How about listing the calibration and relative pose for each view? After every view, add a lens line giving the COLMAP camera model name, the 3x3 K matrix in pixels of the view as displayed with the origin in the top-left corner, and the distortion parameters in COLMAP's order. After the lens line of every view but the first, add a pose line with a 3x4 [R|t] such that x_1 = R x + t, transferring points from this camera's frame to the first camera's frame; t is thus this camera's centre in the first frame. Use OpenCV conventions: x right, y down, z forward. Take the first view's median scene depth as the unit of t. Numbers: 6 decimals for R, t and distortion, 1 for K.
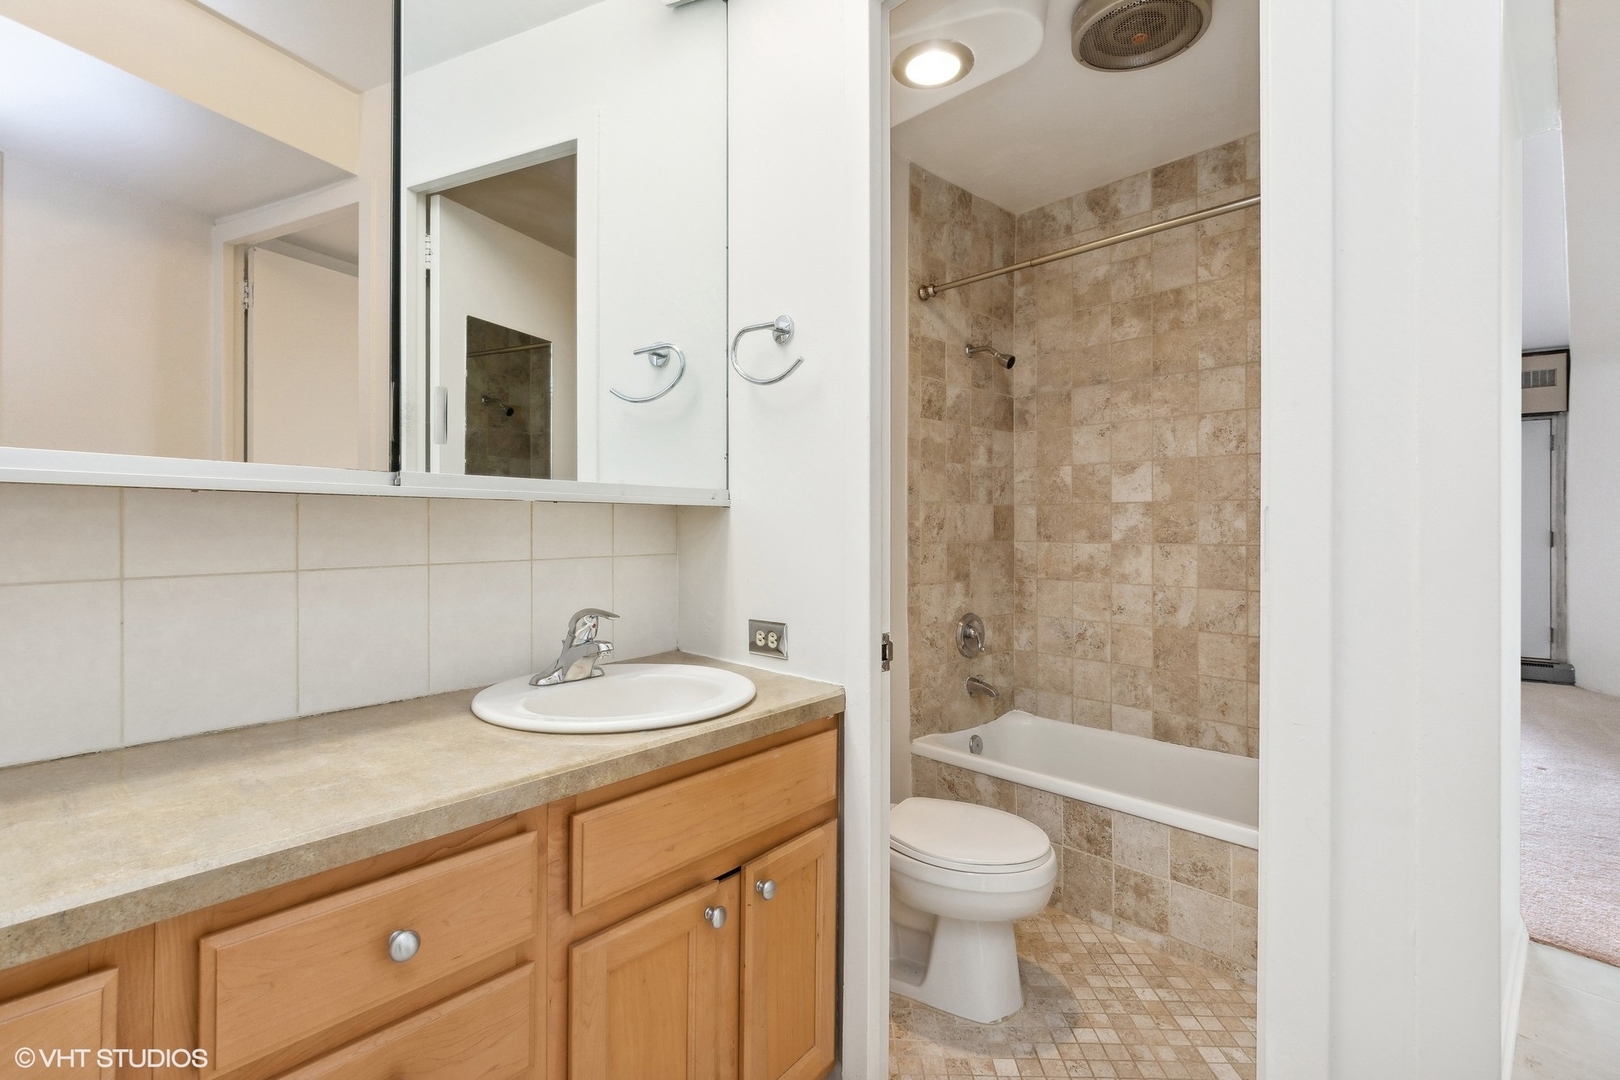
lens RADIAL K [[726.9, 0, 808.9], [0, 726.9, 530.8], [0, 0, 1]] dist [-0.000372, -0.000978]
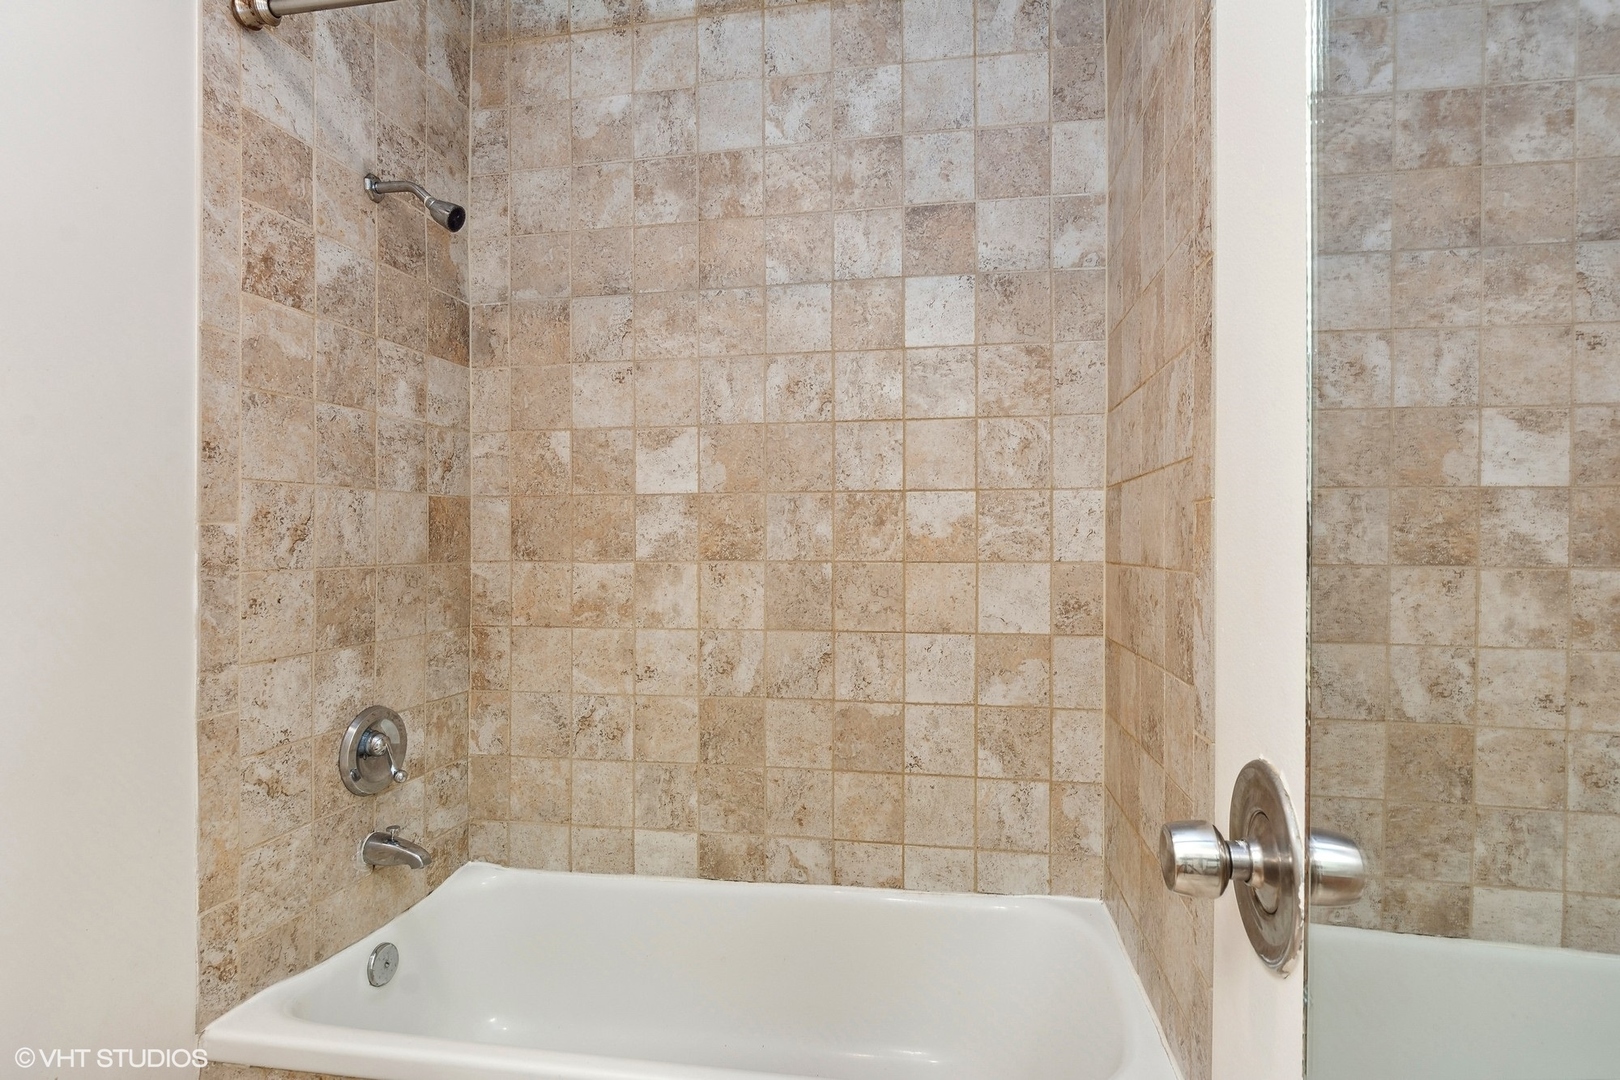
lens RADIAL K [[895.7, 0, 808.4], [0, 895.7, 510.5], [0, 0, 1]] dist [0.026793, -0.000460]
pose [[0.818405, 0.012362, 0.574508, 0.110428], [0.009952, 0.999314, -0.035680, 0.002516], [-0.574555, 0.034919, 0.817721, 0.319491]]
